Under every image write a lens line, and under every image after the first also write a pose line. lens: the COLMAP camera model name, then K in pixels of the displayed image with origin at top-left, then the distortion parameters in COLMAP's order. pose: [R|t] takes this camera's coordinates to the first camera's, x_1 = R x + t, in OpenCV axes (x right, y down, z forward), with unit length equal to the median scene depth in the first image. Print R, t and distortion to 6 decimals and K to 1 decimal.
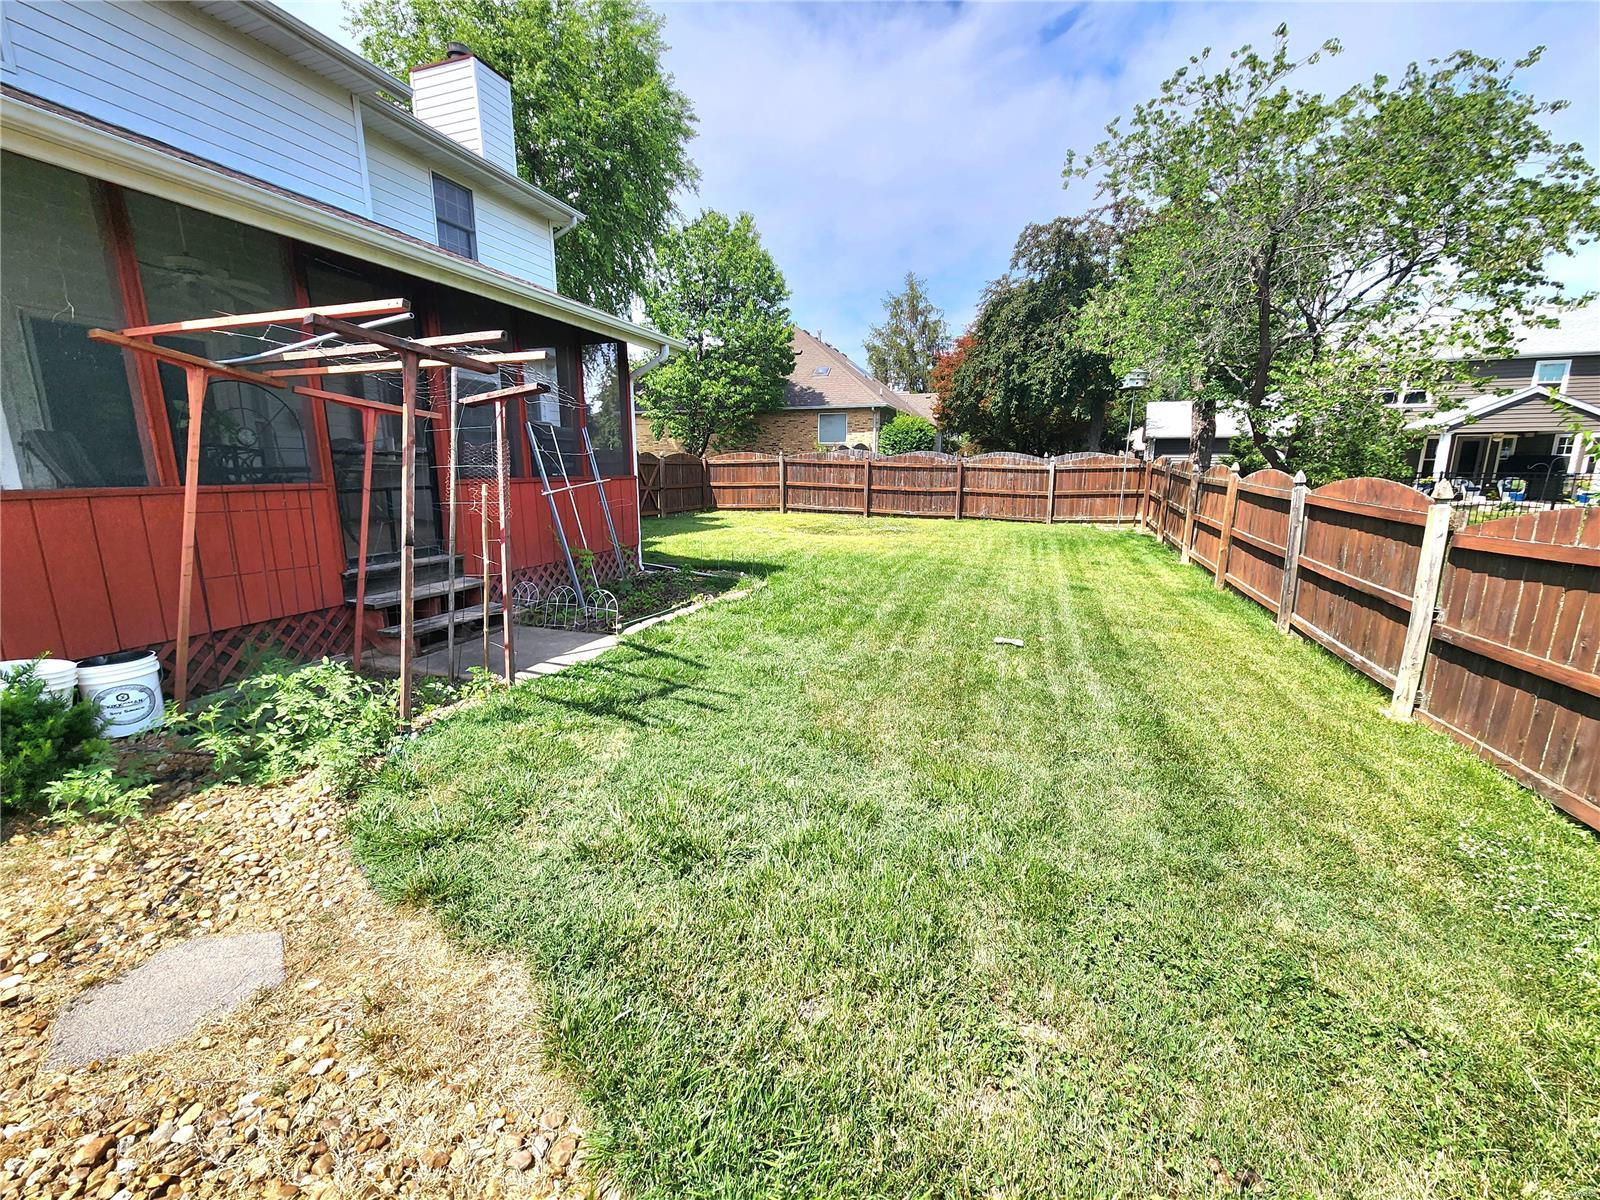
lens RADIAL K [[655.3, 0, 800.2], [0, 655.3, 596.6], [0, 0, 1]] dist [-0.001043, 0.000656]
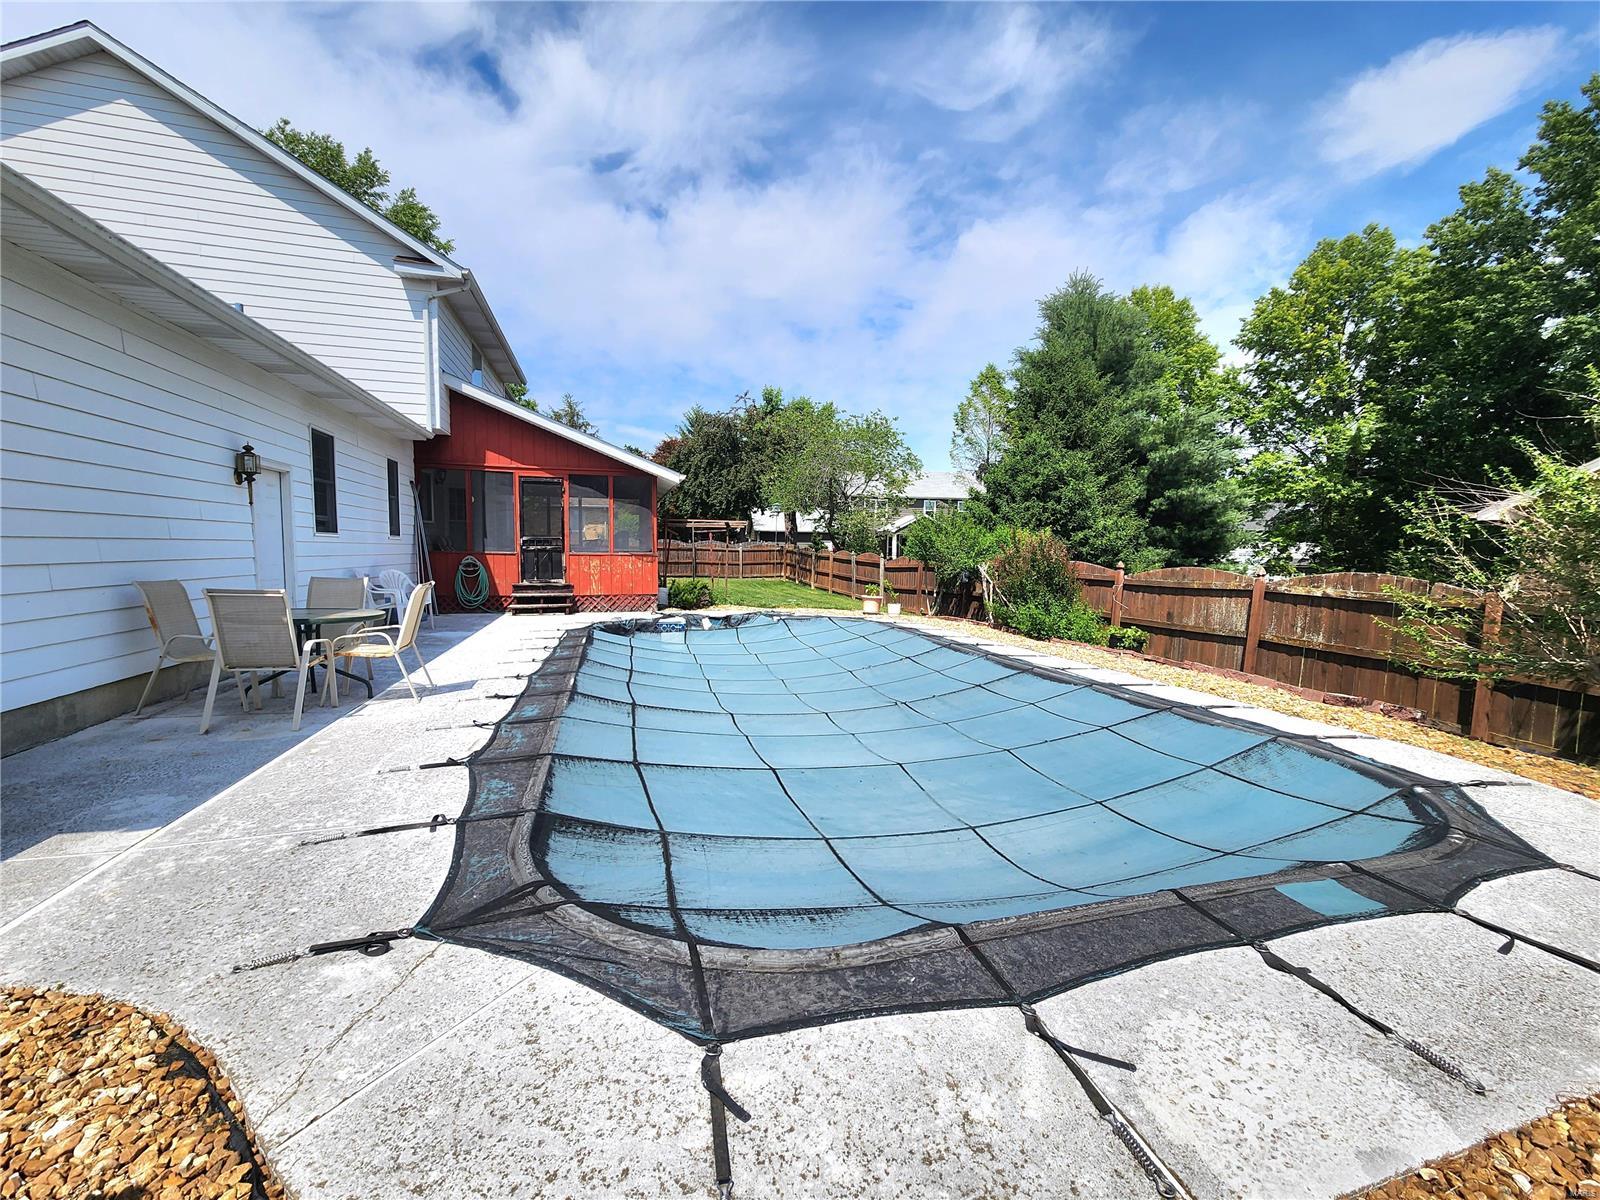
lens RADIAL K [[655.3, 0, 804.0], [0, 655.3, 602.3], [0, 0, 1]] dist [-0.001043, 0.000656]
pose [[0.817564, -0.041996, 0.574305, -0.862583], [0.106041, 0.991261, -0.078472, 0.190322], [-0.565990, 0.125056, 0.814872, -0.975873]]
